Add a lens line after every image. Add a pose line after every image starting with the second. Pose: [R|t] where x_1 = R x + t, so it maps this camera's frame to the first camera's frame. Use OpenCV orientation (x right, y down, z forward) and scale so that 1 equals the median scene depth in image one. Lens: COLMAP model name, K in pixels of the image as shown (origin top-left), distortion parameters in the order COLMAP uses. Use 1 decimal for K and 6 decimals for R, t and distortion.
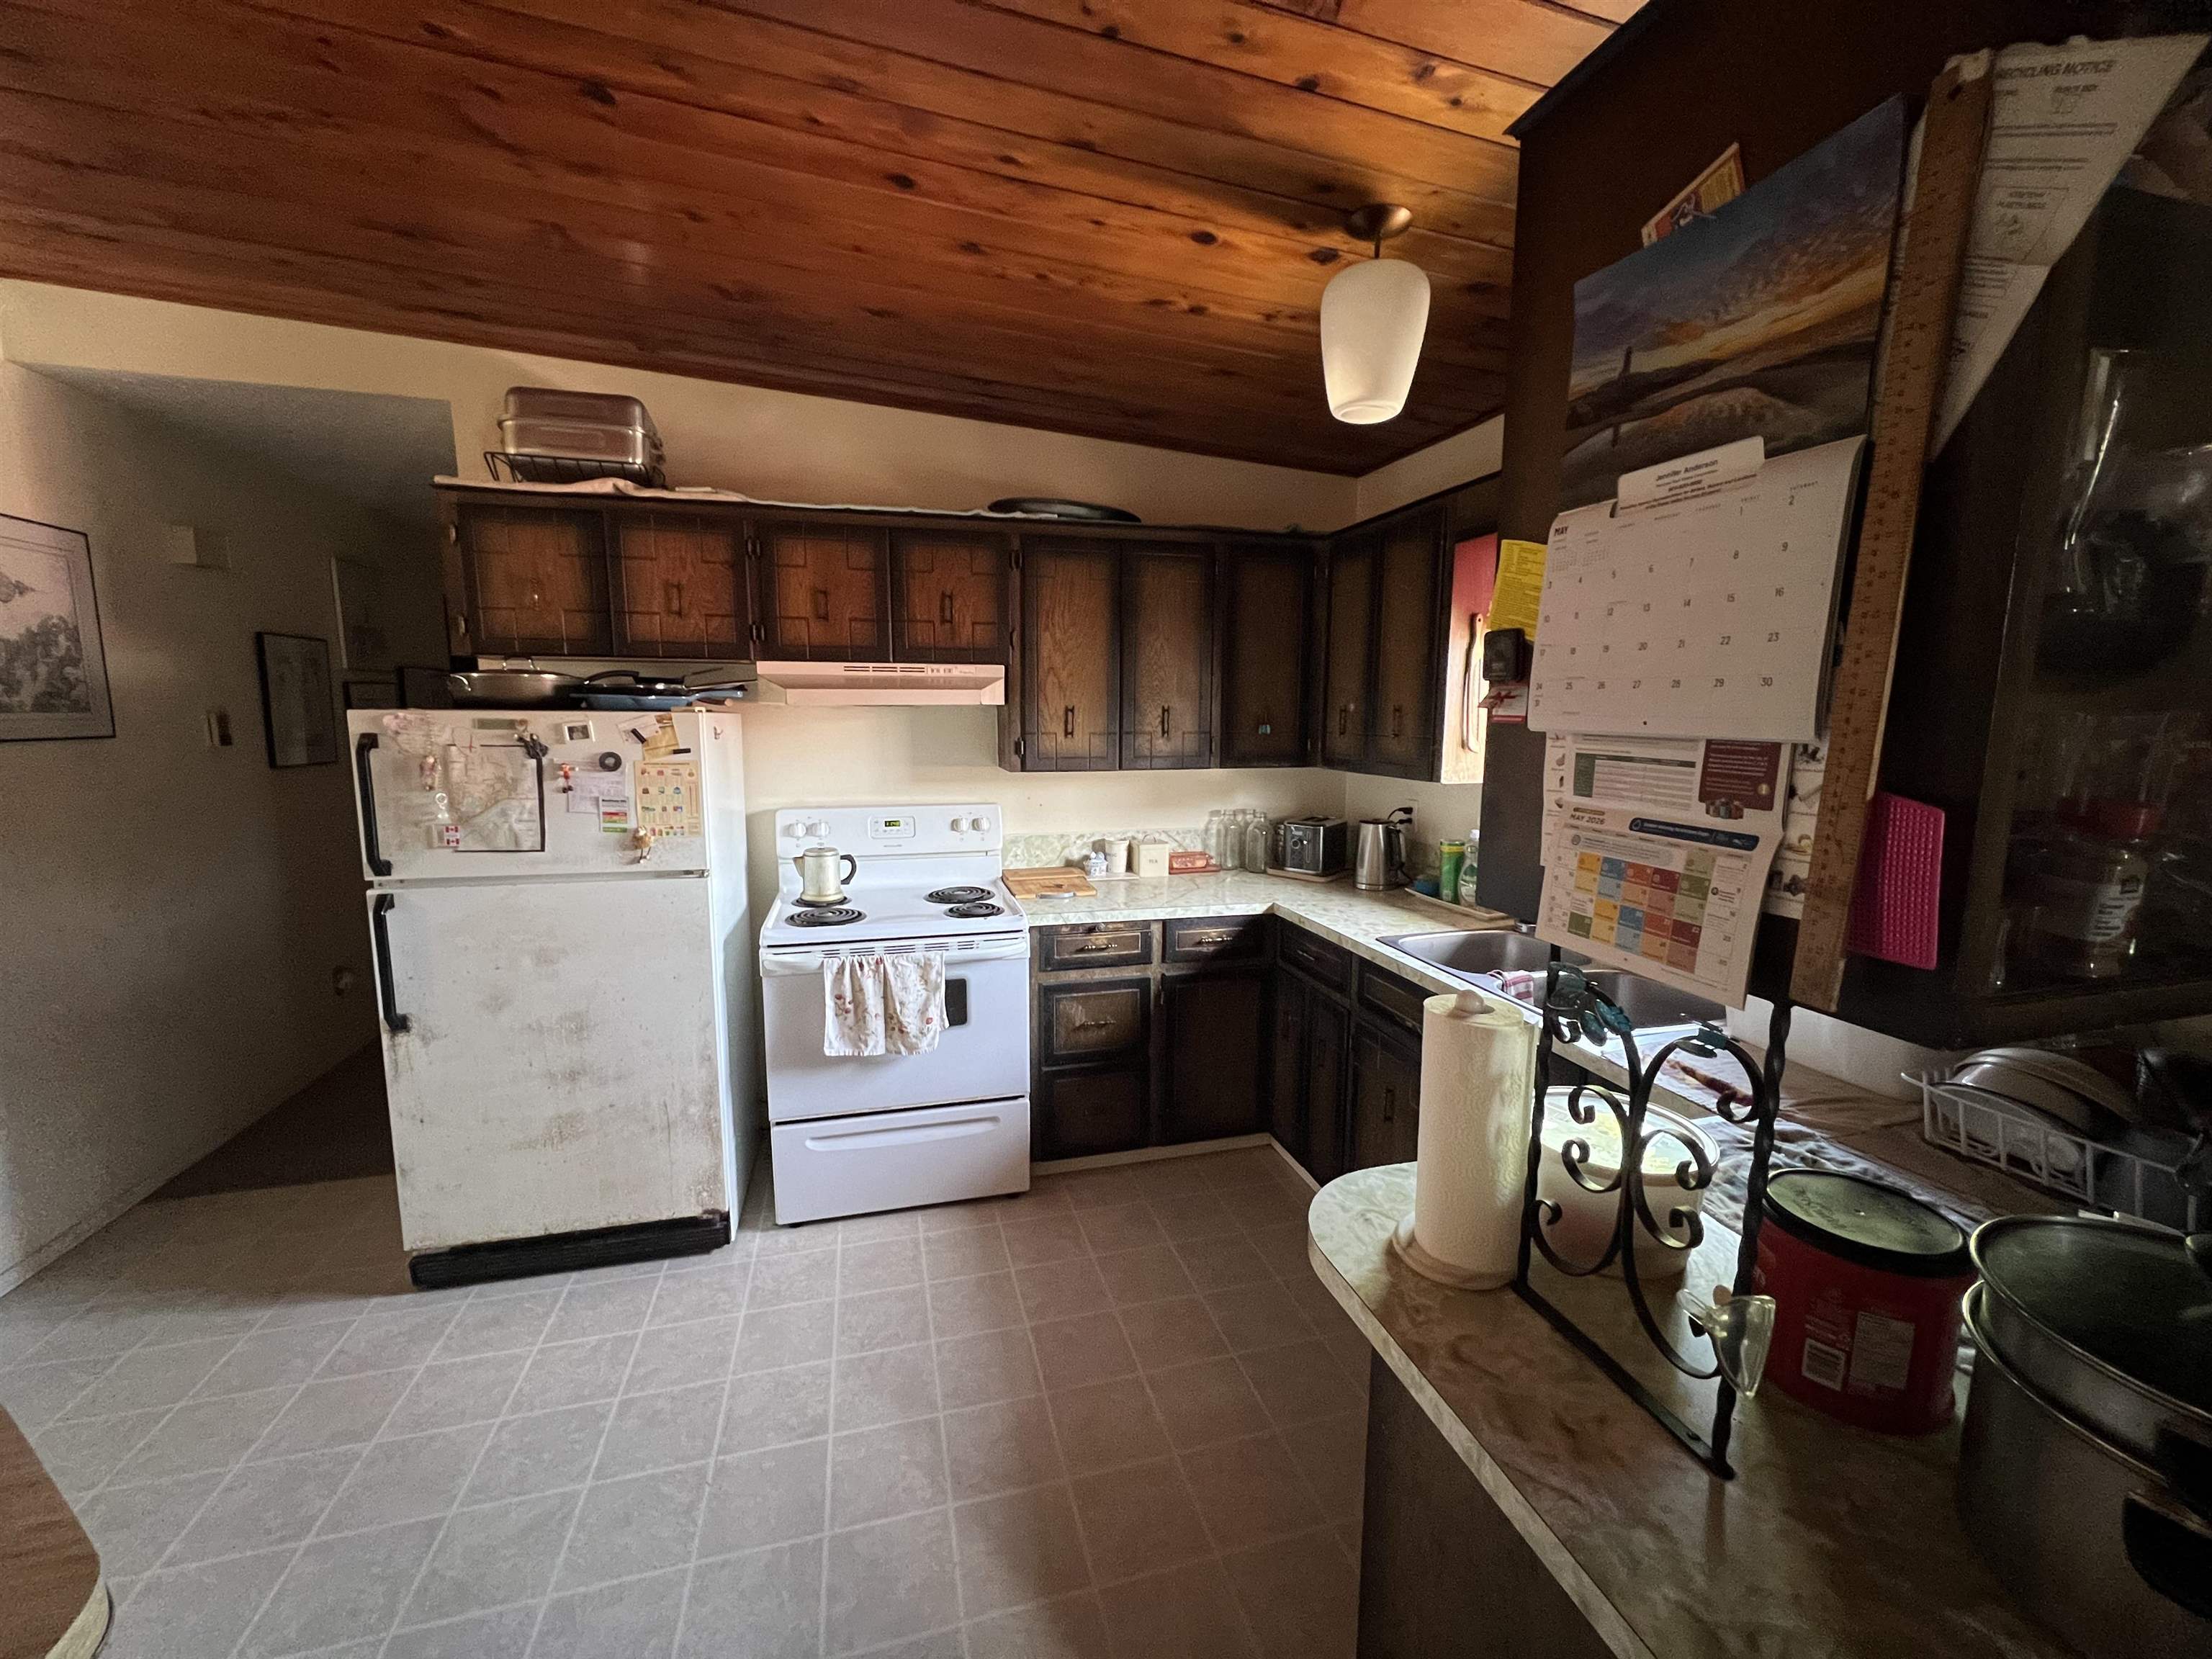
lens RADIAL K [[870.3, 0, 1117.5], [0, 870.3, 833.0], [0, 0, 1]] dist [-0.001723, -0.000251]
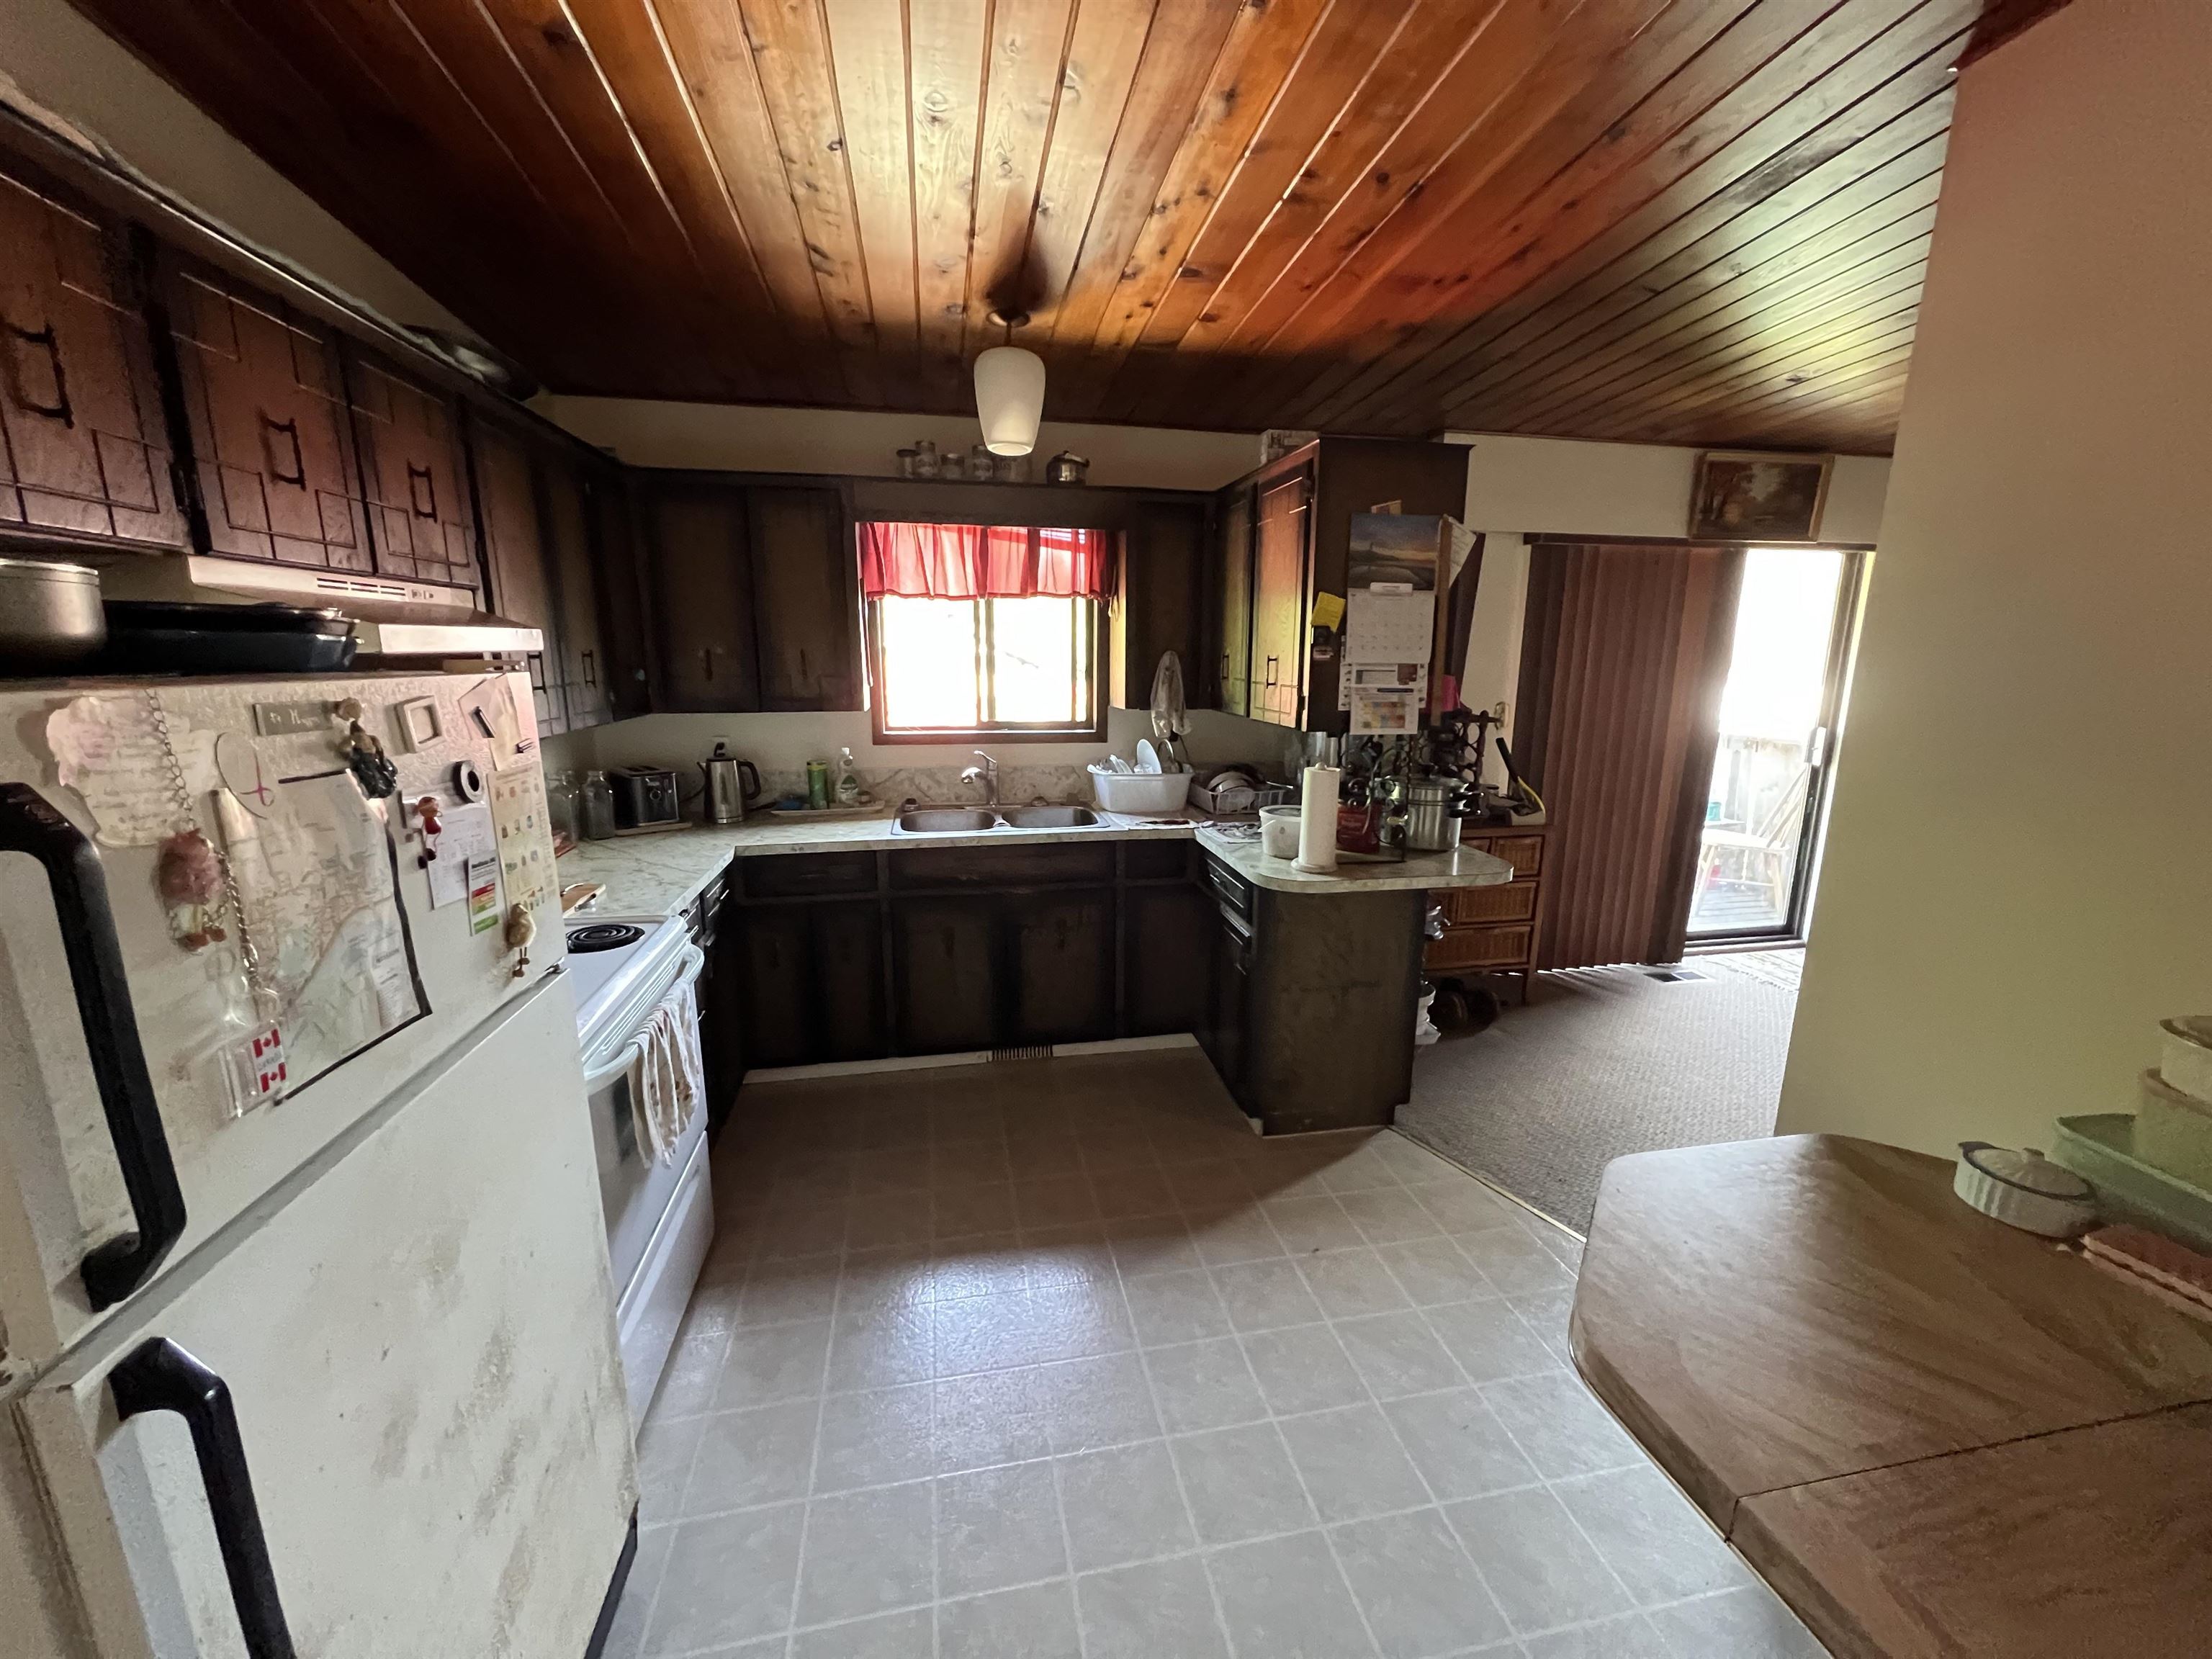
lens RADIAL K [[870.3, 0, 1109.4], [0, 870.3, 838.6], [0, 0, 1]] dist [-0.001723, -0.000251]
pose [[0.079387, -0.215181, 0.973342, -2.828941], [0.138554, 0.969328, 0.202993, -0.277379], [-0.987168, 0.118745, 0.106766, 1.716631]]
